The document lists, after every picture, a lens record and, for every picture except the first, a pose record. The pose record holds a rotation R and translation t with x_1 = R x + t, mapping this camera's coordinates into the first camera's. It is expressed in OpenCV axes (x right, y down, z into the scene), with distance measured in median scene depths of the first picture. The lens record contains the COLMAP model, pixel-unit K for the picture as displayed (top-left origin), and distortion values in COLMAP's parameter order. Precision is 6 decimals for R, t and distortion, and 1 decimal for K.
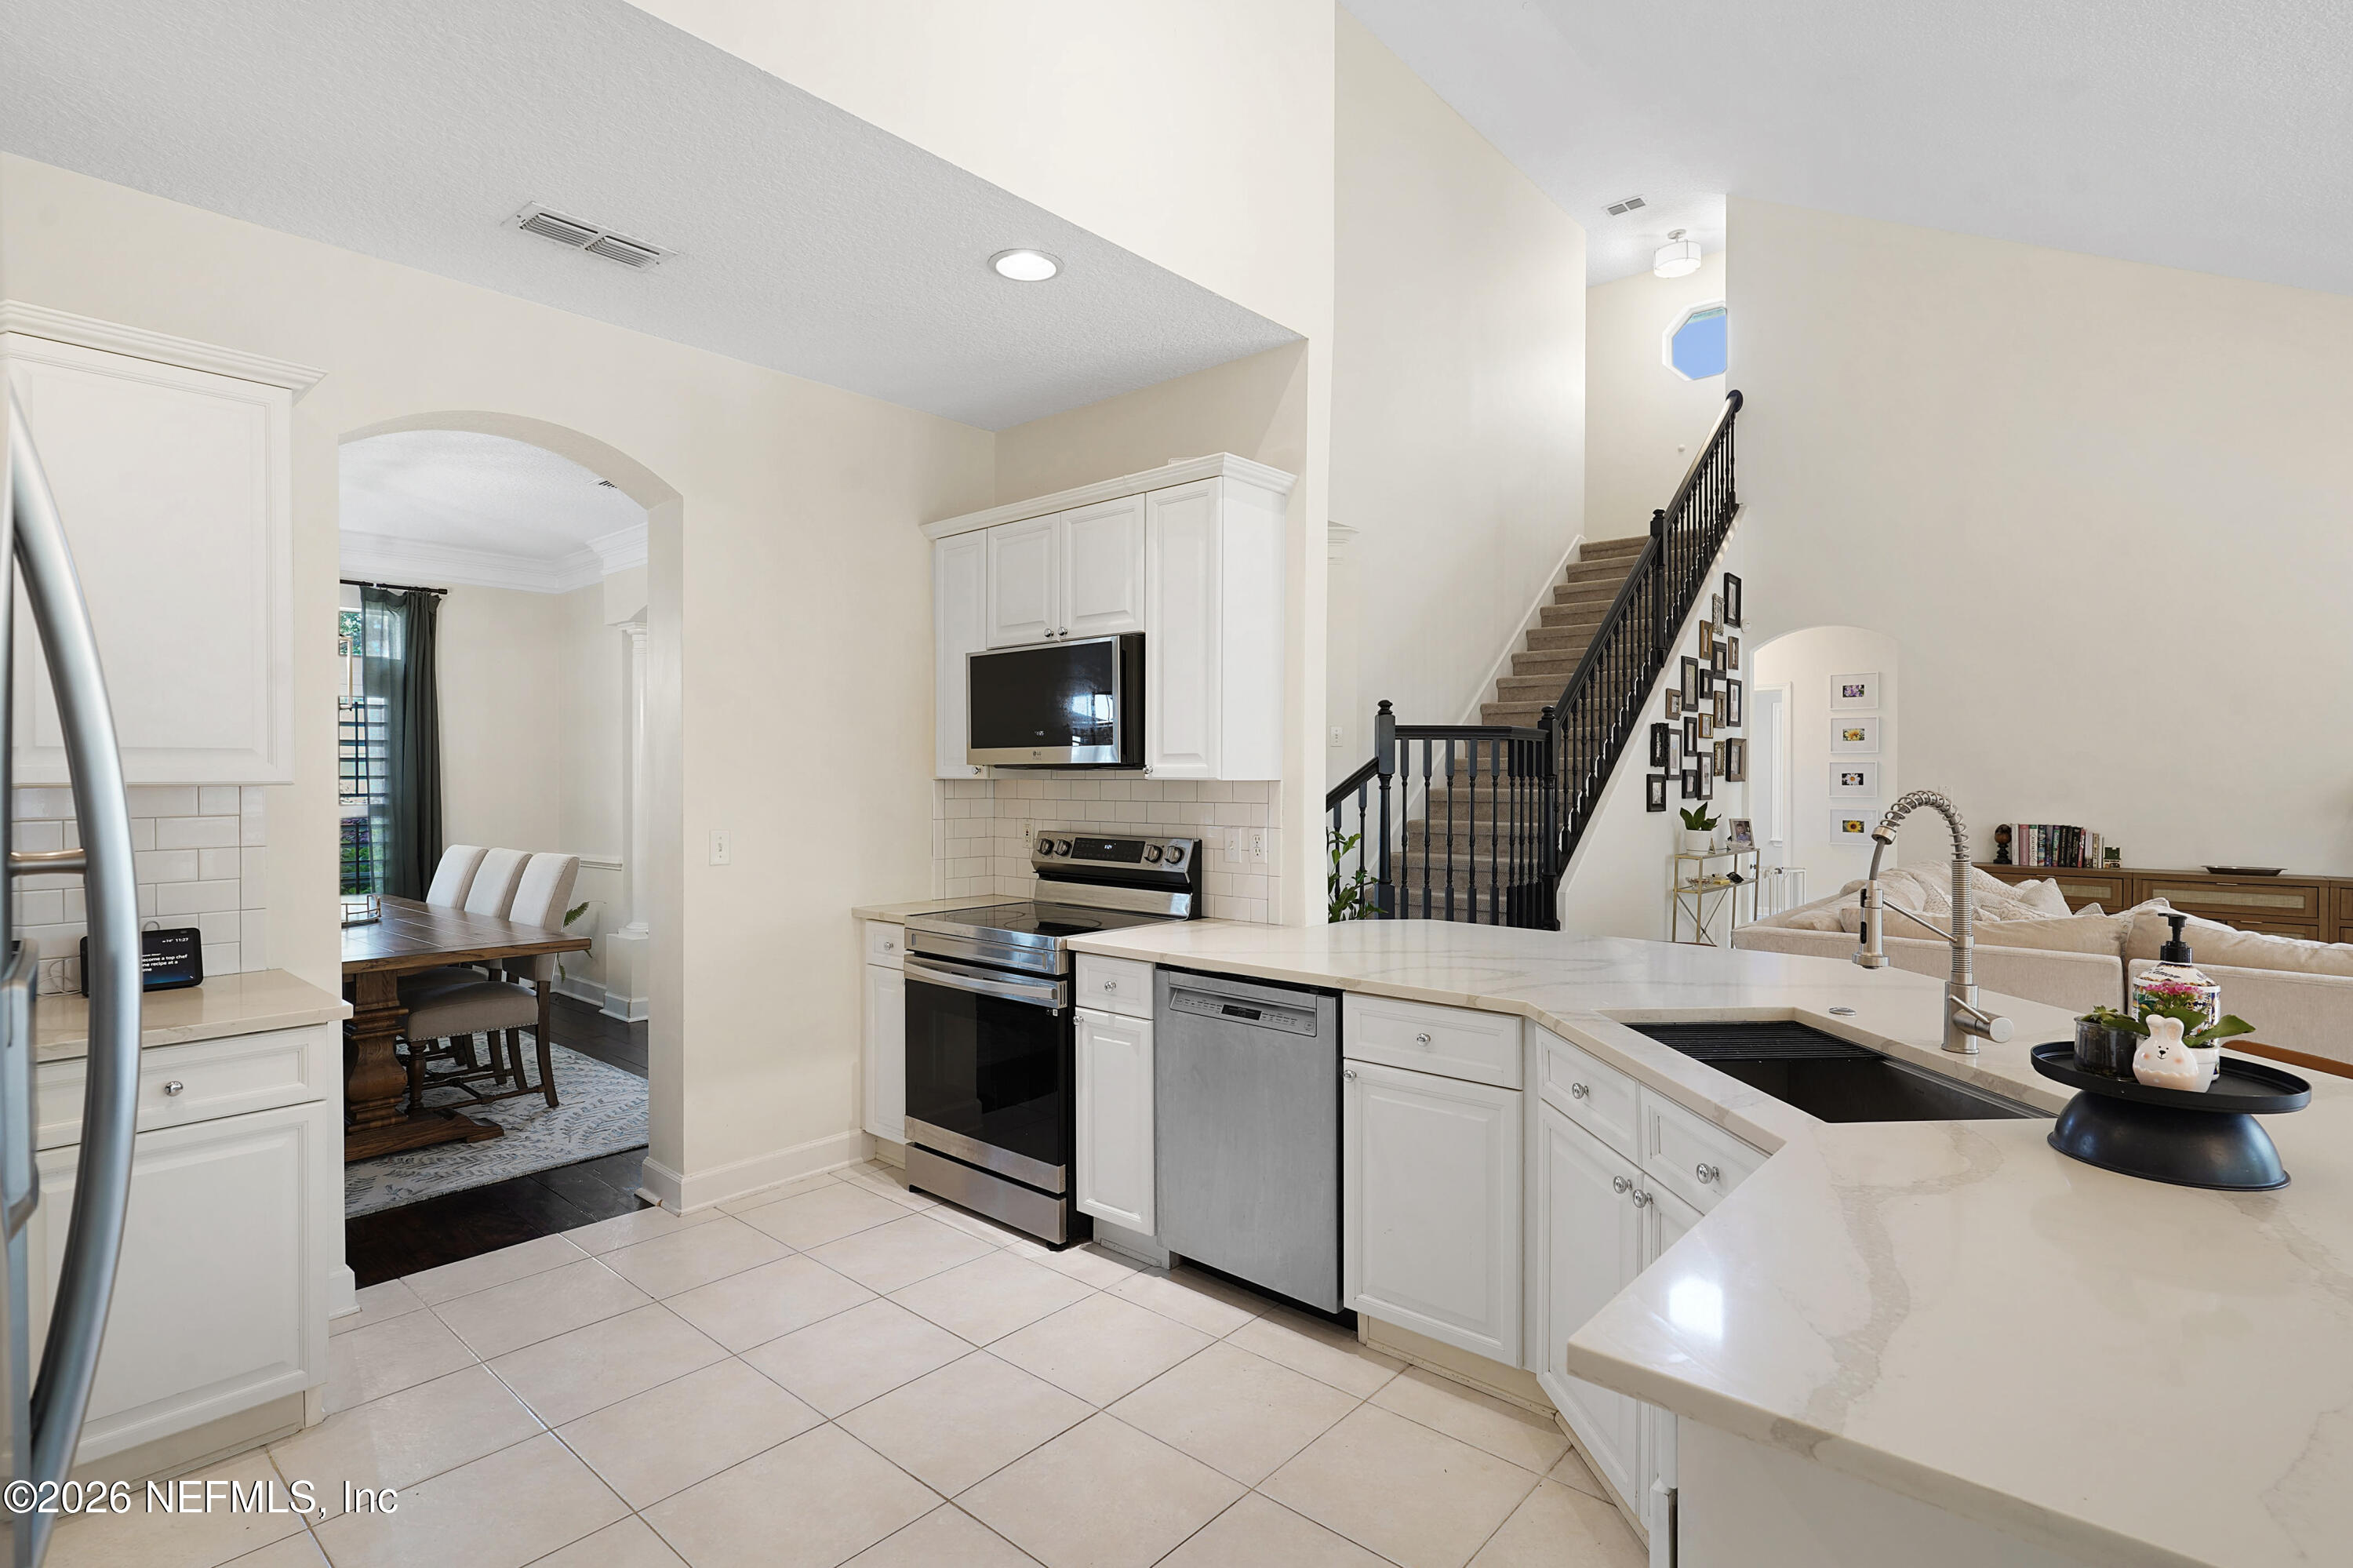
lens RADIAL K [[1152.4, 0, 1176.5], [0, 1152.4, 784.0], [0, 0, 1]] dist [0.001565, 0.000257]
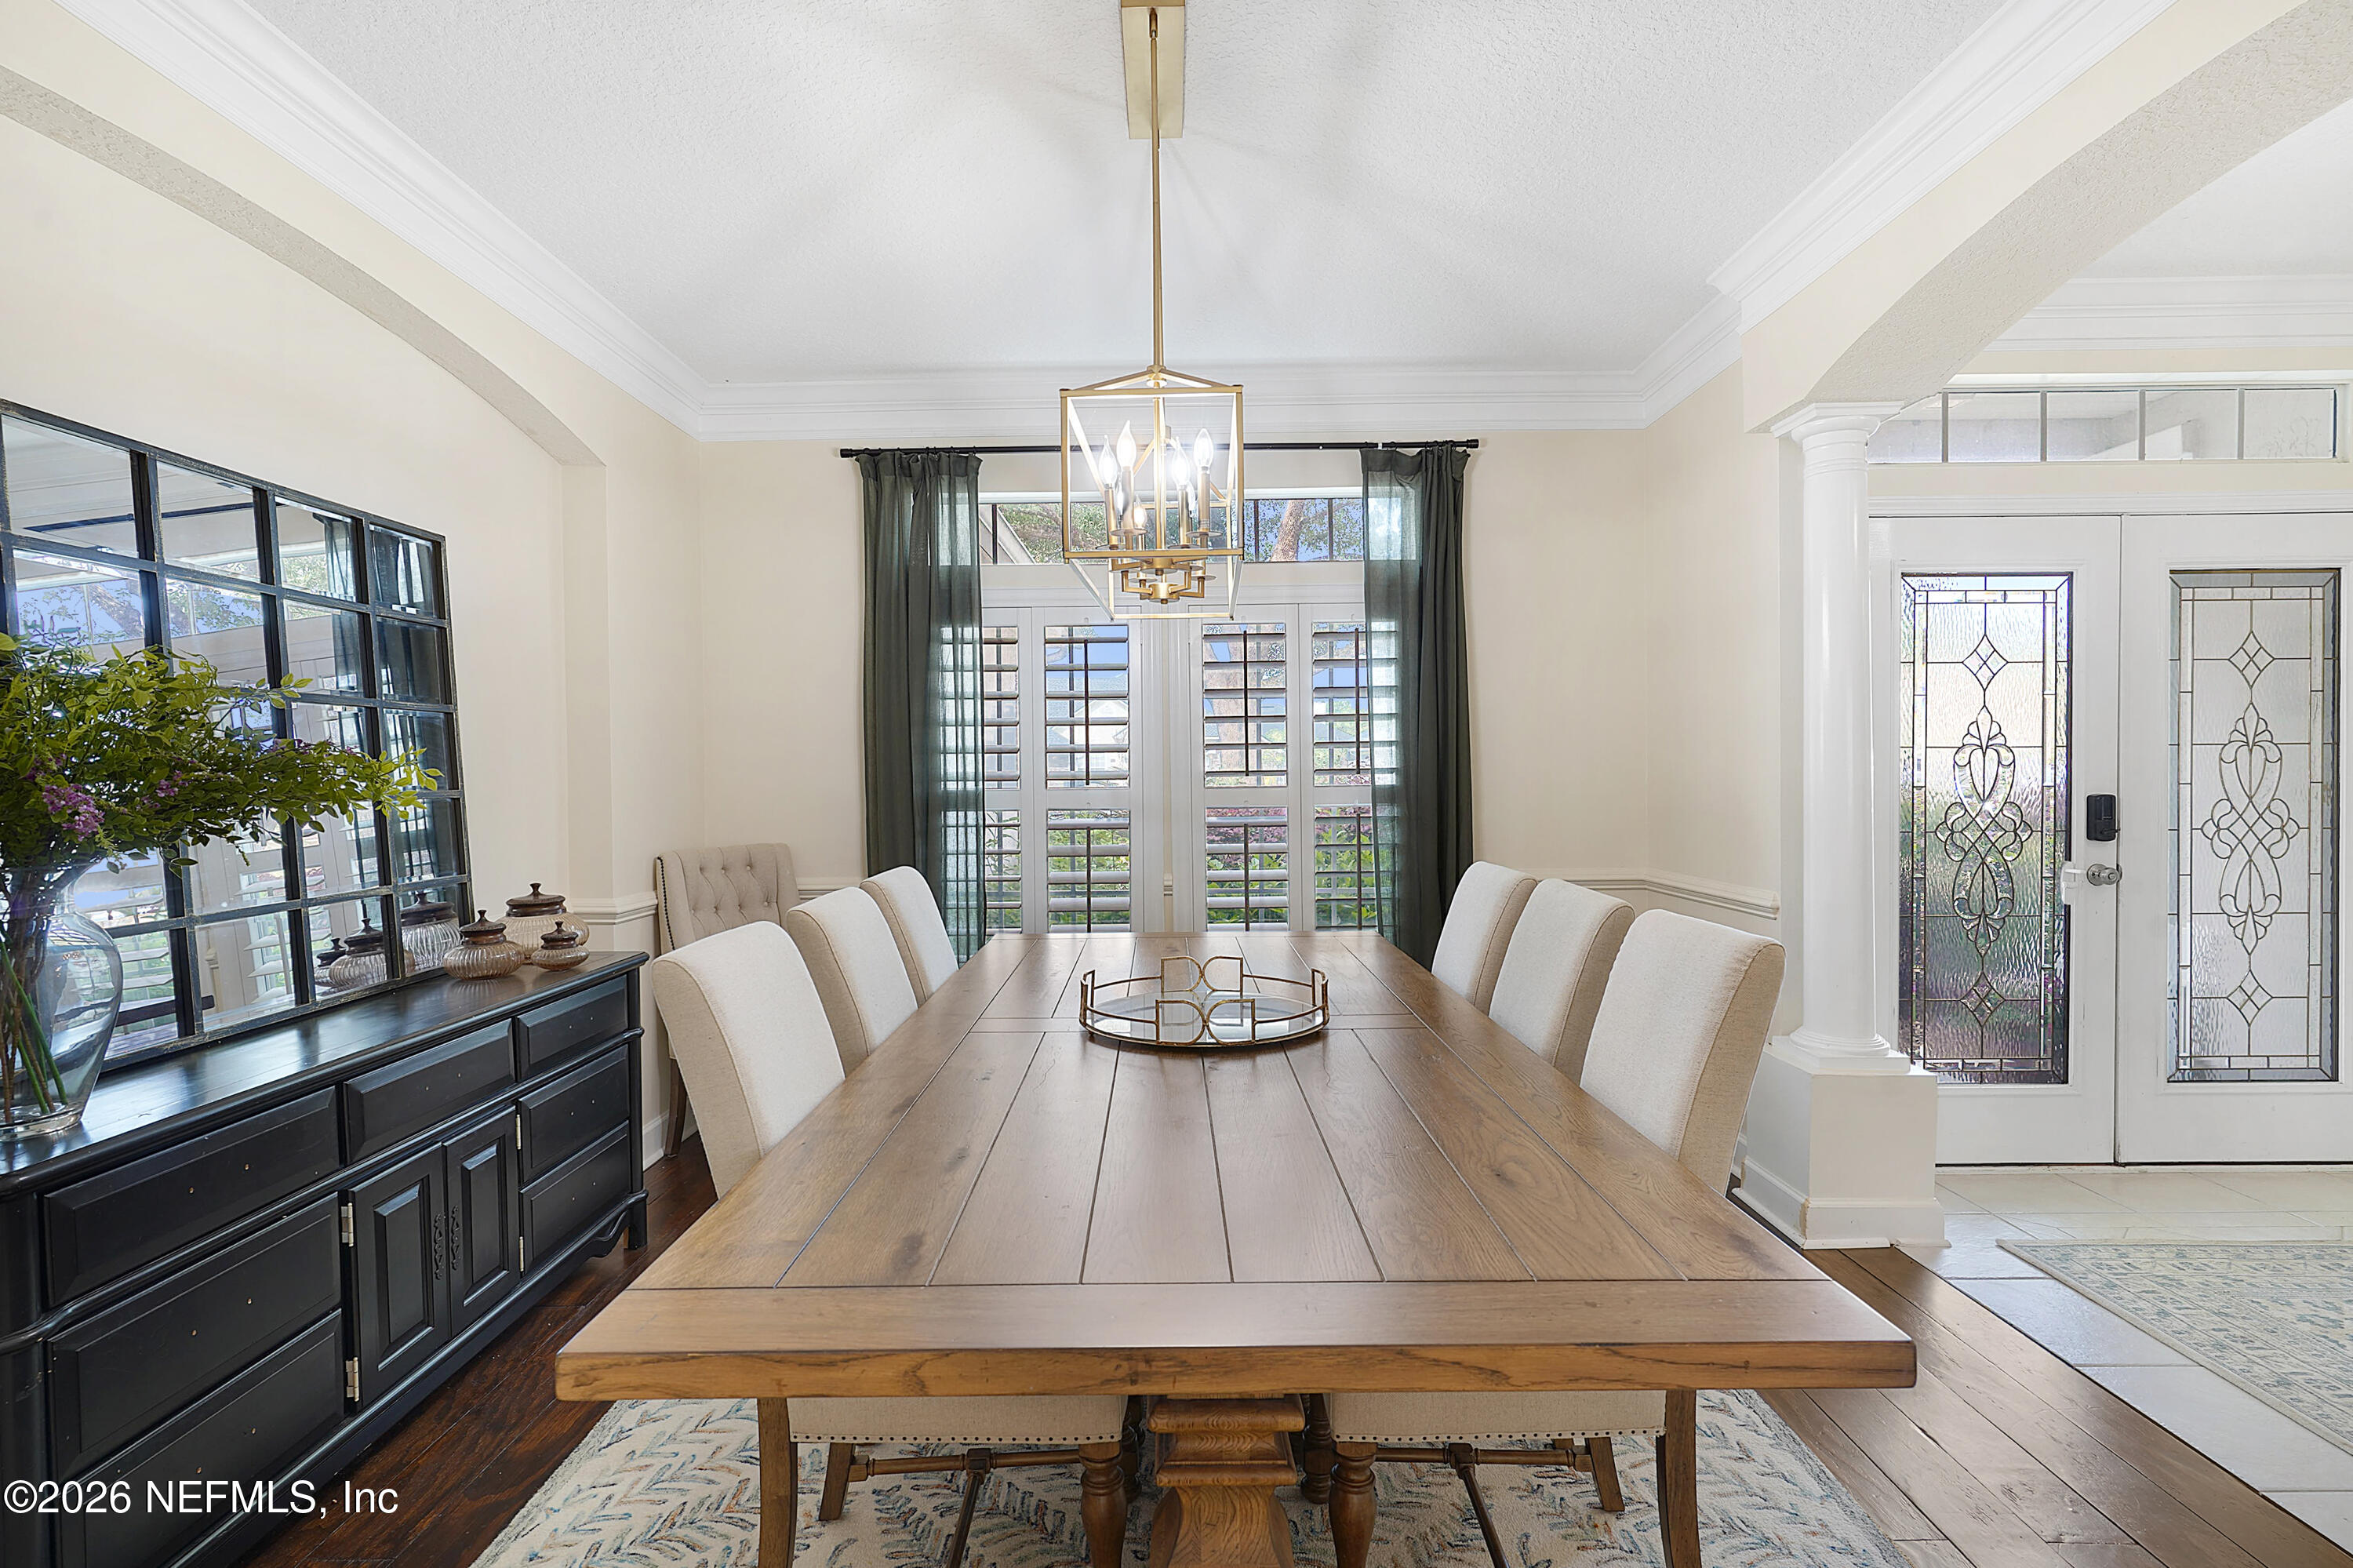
lens RADIAL K [[1142.3, 0, 1169.5], [0, 1142.3, 765.2], [0, 0, 1]] dist [0.000663, 0.000486]
pose [[0.656765, -0.006859, -0.754064, -0.286650], [0.001549, 0.999969, -0.007746, 0.011328], [0.754094, 0.003919, 0.656755, 0.484190]]
